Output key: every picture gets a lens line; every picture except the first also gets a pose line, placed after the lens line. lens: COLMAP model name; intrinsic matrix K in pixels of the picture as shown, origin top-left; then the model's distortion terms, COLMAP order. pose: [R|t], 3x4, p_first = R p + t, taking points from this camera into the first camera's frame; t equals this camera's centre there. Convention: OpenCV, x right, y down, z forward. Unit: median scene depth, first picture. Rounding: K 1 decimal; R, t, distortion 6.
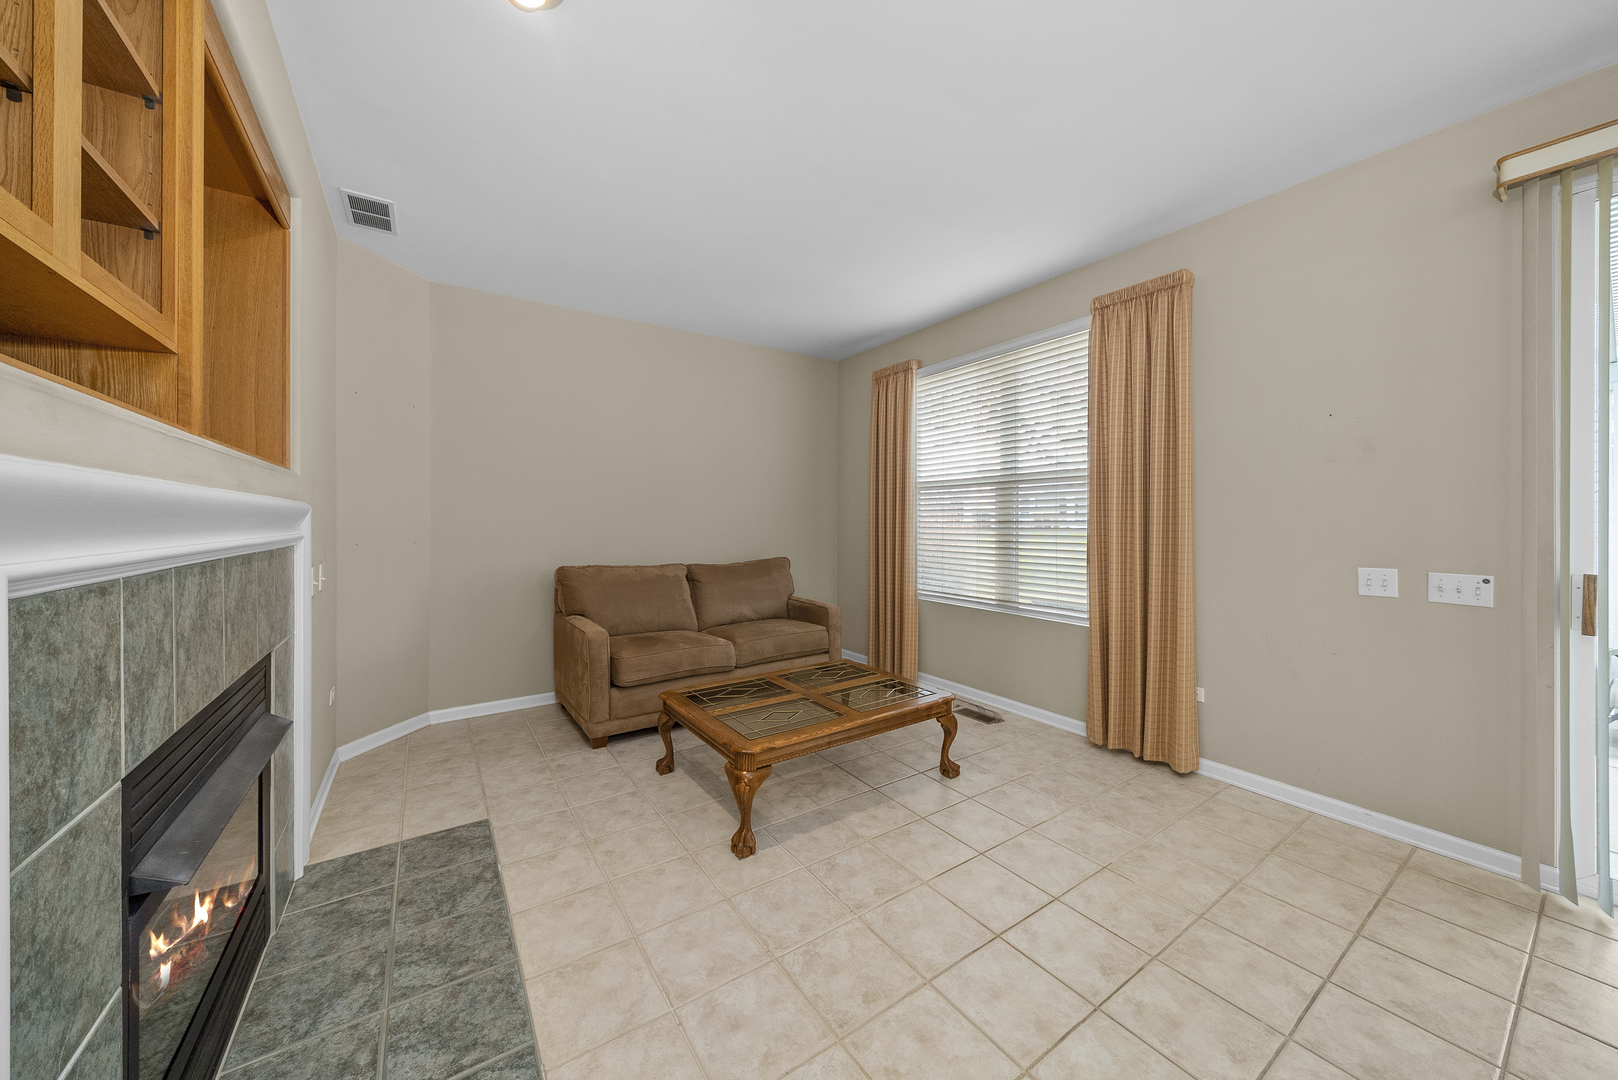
lens RADIAL K [[563.7, 0, 806.0], [0, 563.7, 521.6], [0, 0, 1]] dist [-0.000828, 0.000089]
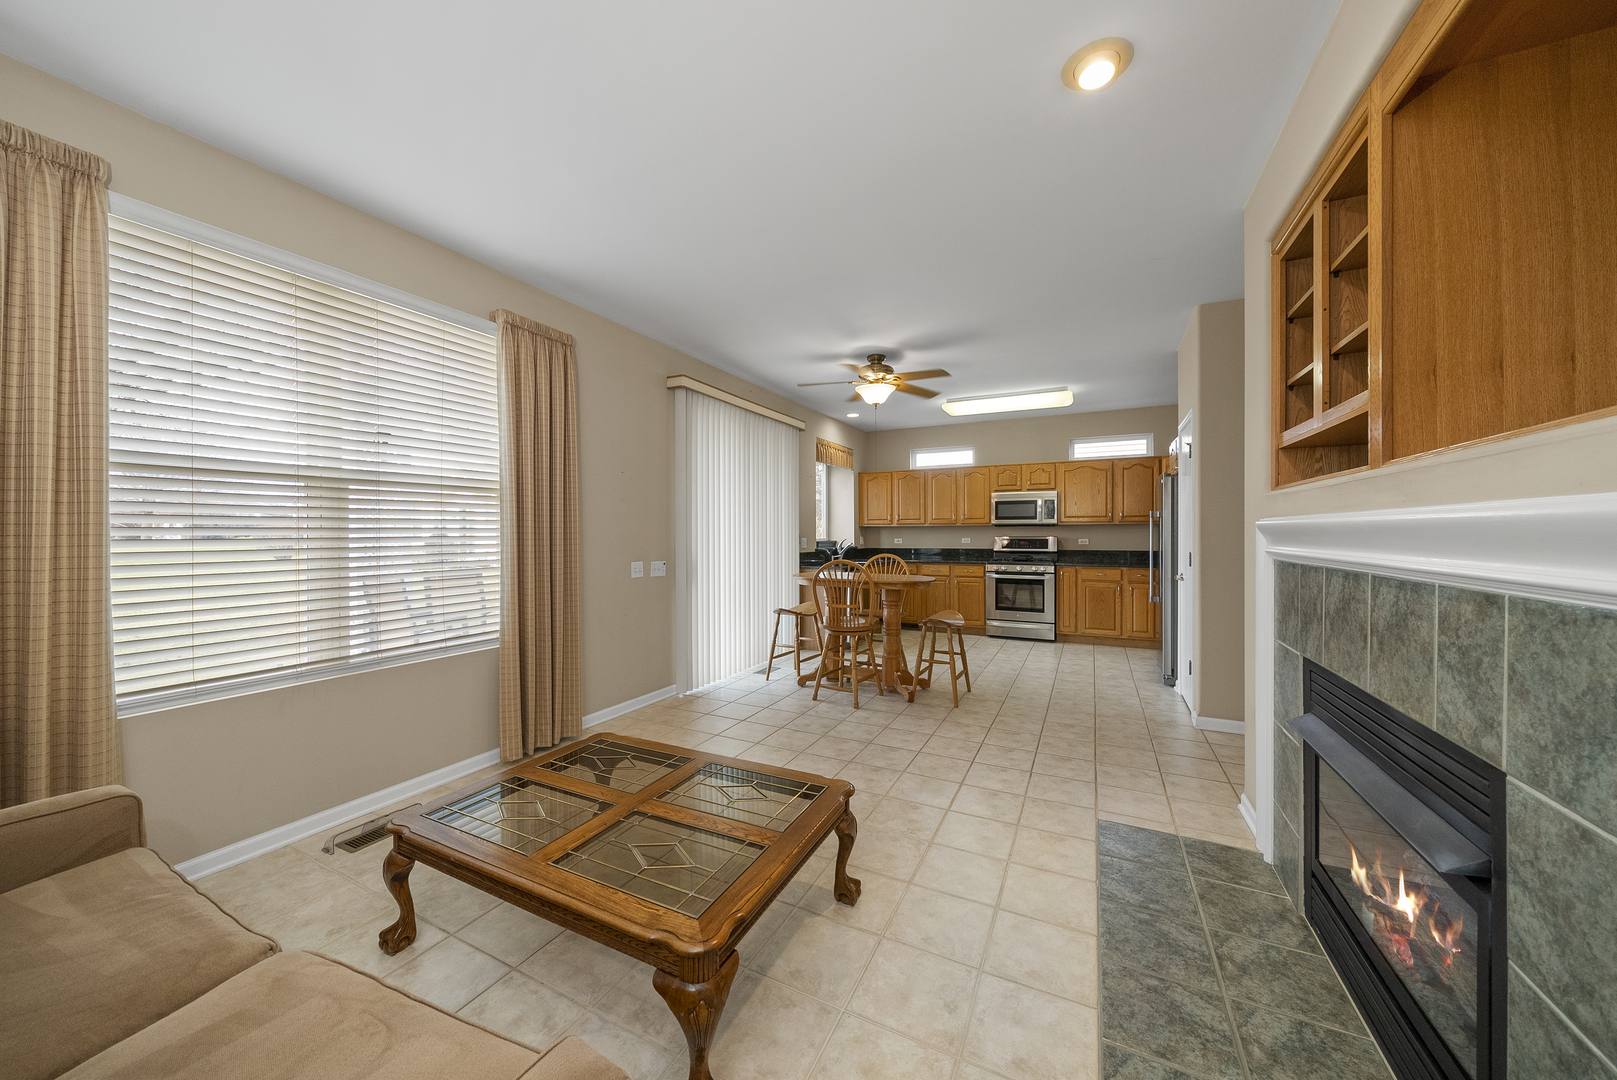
lens RADIAL K [[558.1, 0, 809.5], [0, 558.1, 534.7], [0, 0, 1]] dist [-0.000465, 0.000084]
pose [[-0.487190, -0.002825, 0.873292, -0.800476], [0.003612, 0.999980, 0.005250, -0.011340], [-0.873289, 0.005712, -0.487170, 1.369684]]
